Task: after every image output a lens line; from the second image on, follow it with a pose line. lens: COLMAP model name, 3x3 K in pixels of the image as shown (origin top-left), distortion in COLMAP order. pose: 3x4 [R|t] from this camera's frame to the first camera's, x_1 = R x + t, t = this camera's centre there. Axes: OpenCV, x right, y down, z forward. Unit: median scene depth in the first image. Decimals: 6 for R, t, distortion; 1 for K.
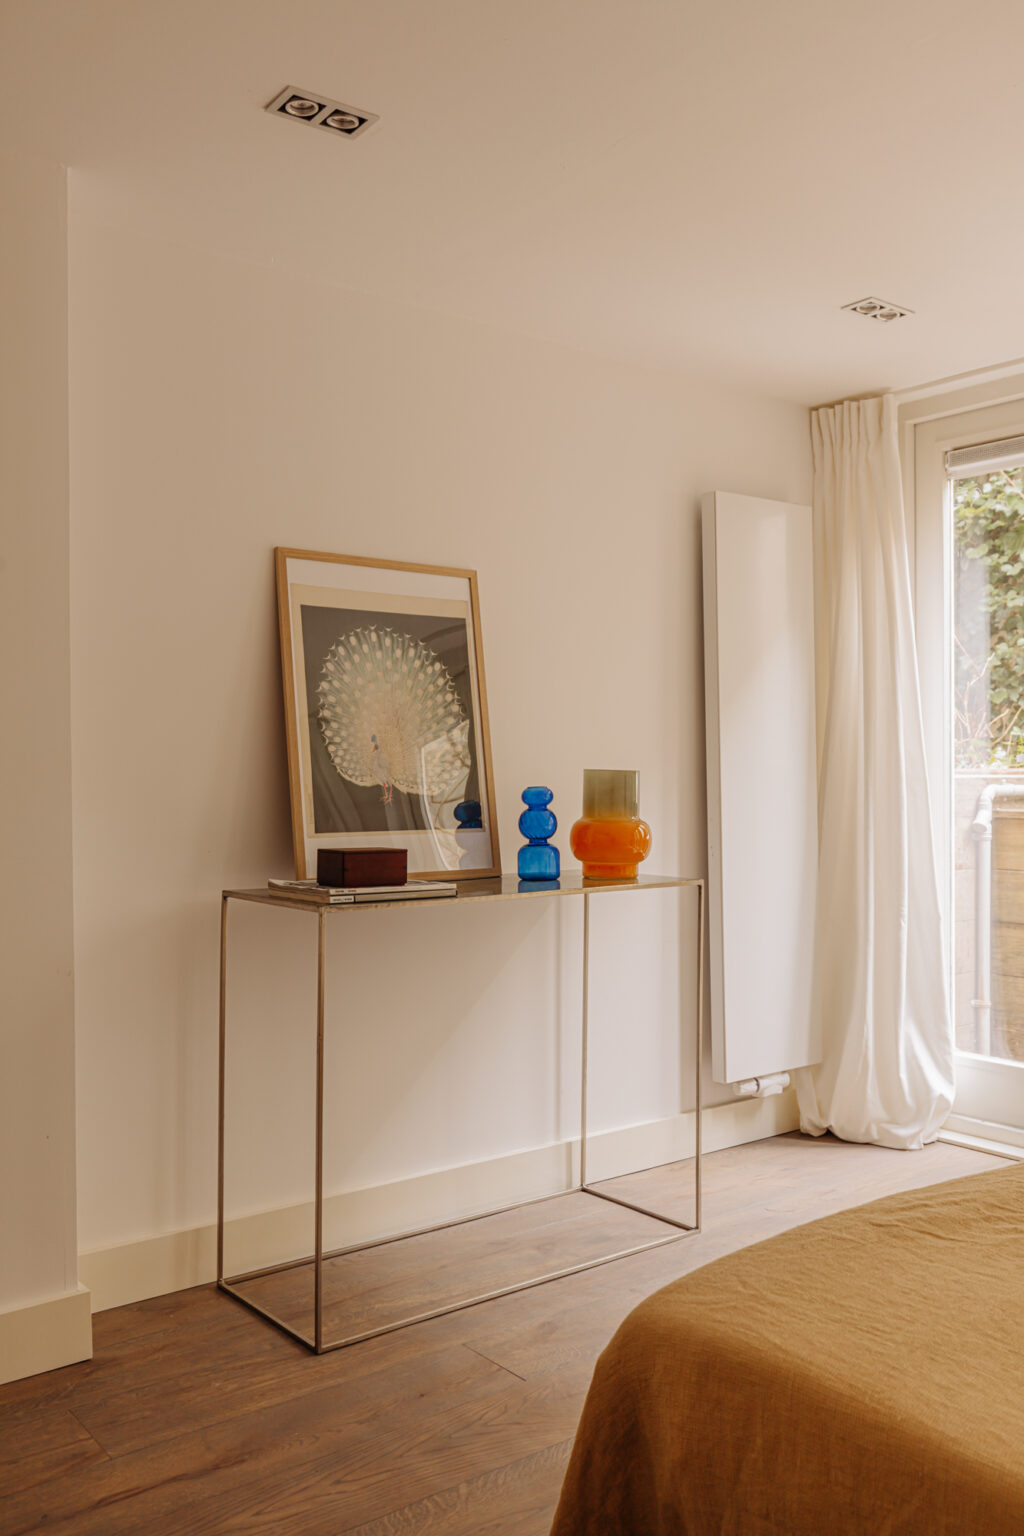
lens RADIAL K [[1315.0, 0, 512.0], [0, 1315.0, 768.0], [0, 0, 1]] dist [-0.004992, 0.003745]
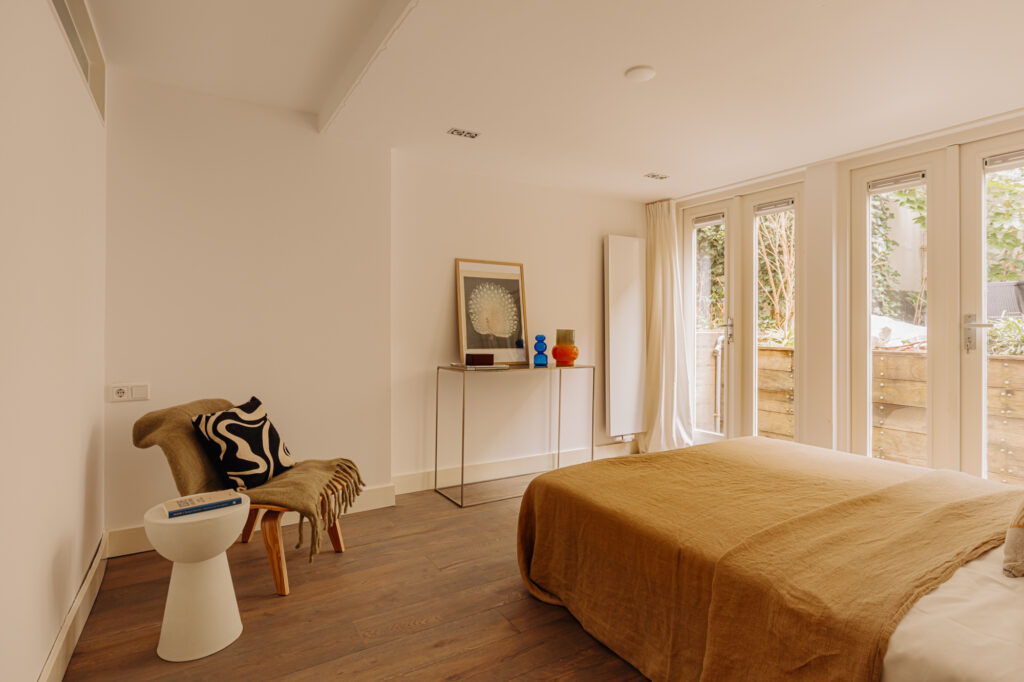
lens RADIAL K [[531.1, 0, 527.1], [0, 531.1, 326.8], [0, 0, 1]] dist [0.000699, 0.000177]
pose [[0.995477, 0.009045, -0.094575, 0.103694], [-0.008893, 0.999958, 0.002034, -0.006790], [0.094590, -0.001183, 0.995516, -0.233967]]
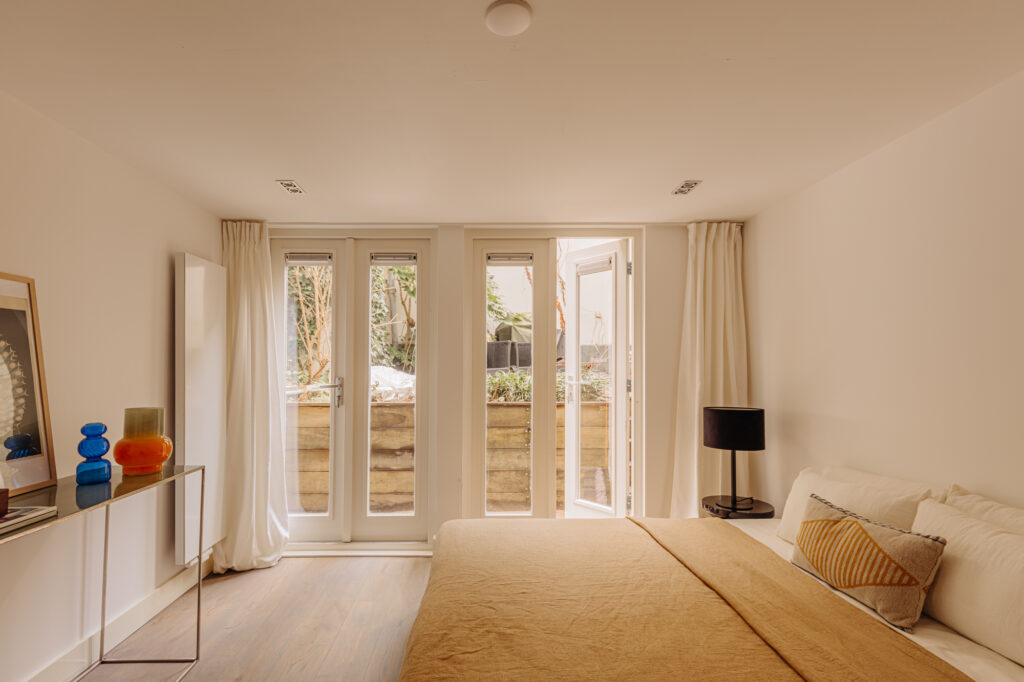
lens RADIAL K [[476.5, 0, 481.5], [0, 476.5, 357.8], [0, 0, 1]] dist [0.011773, 0.000138]
pose [[0.615346, 0.017828, 0.788055, -0.146650], [-0.000935, 0.999760, -0.021887, -0.051053], [-0.788256, 0.012731, 0.615215, 0.277103]]
